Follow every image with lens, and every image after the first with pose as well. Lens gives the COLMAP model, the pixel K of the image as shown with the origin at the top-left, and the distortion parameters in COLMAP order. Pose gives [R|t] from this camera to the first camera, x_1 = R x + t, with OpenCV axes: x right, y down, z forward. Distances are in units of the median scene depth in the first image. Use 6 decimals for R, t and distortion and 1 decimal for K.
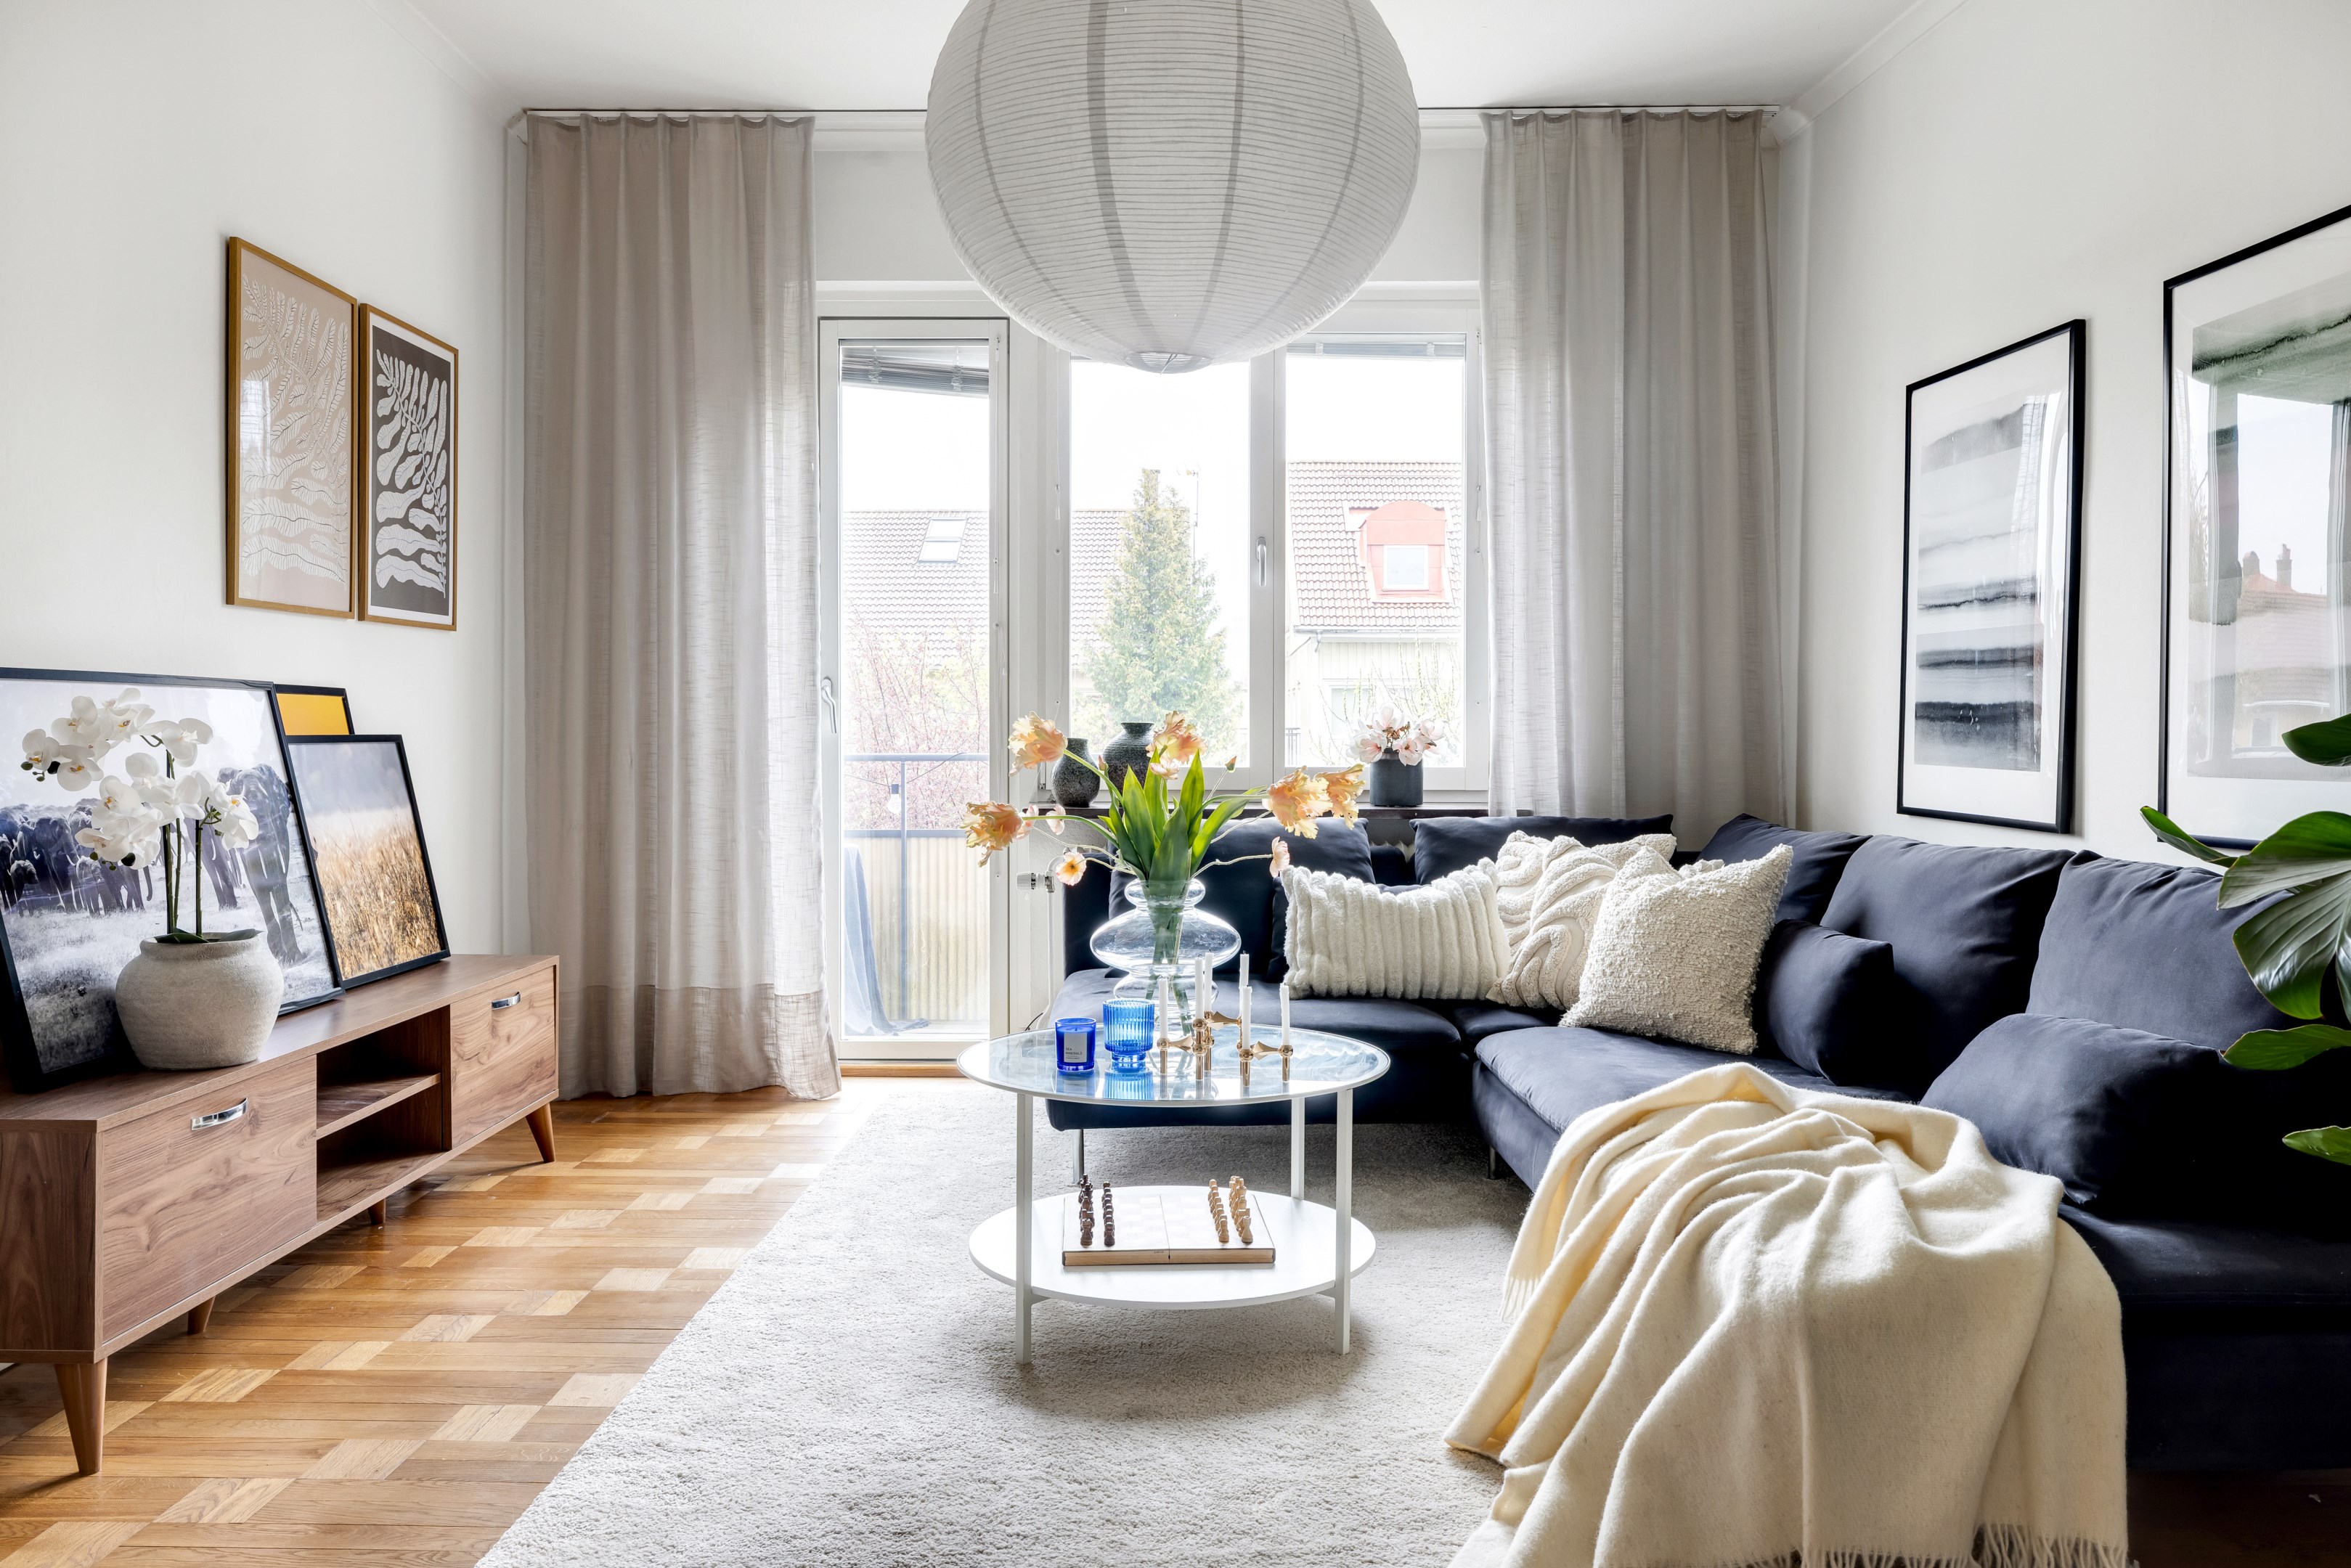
lens RADIAL K [[1801.5, 0, 1178.3], [0, 1801.5, 734.9], [0, 0, 1]] dist [-0.003434, -0.002836]
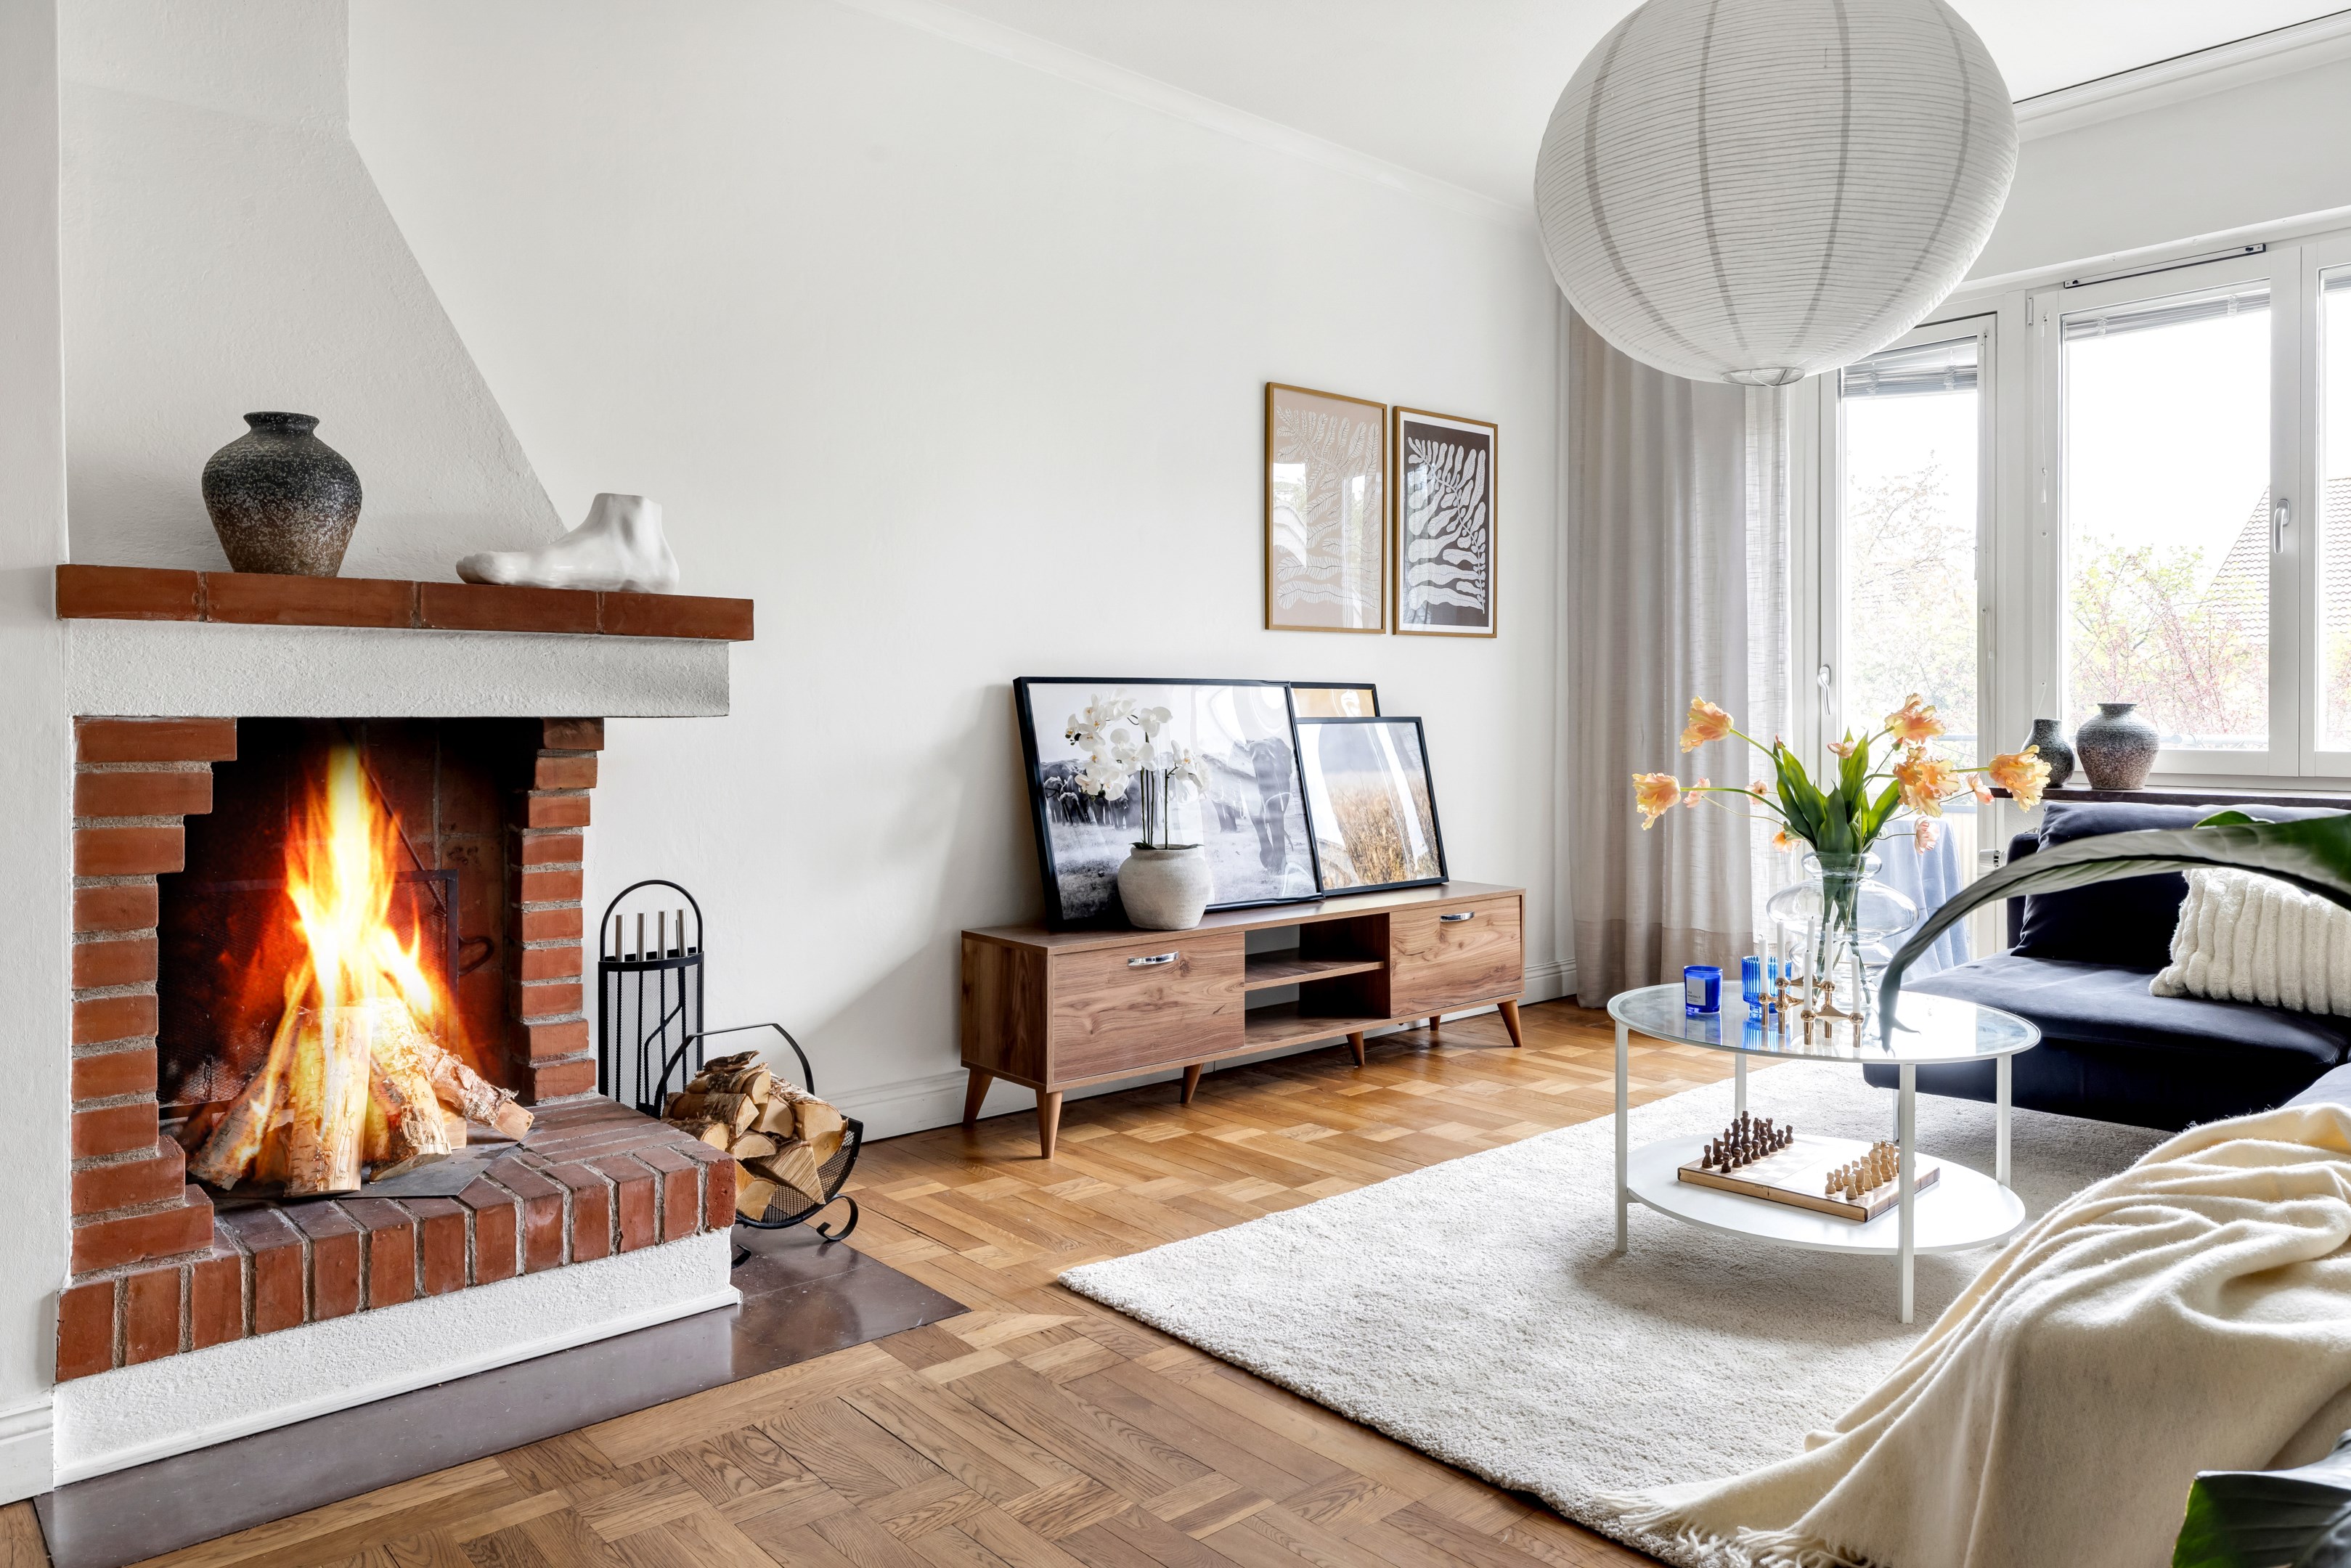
lens RADIAL K [[1562.8, 0, 1185.6], [0, 1562.8, 716.7], [0, 0, 1]] dist [-0.001076, 0.000192]
pose [[0.668857, -0.000903, -0.743390, 0.397385], [0.001056, 0.999999, -0.000264, -0.000053], [0.743390, -0.000609, 0.668858, 0.087153]]
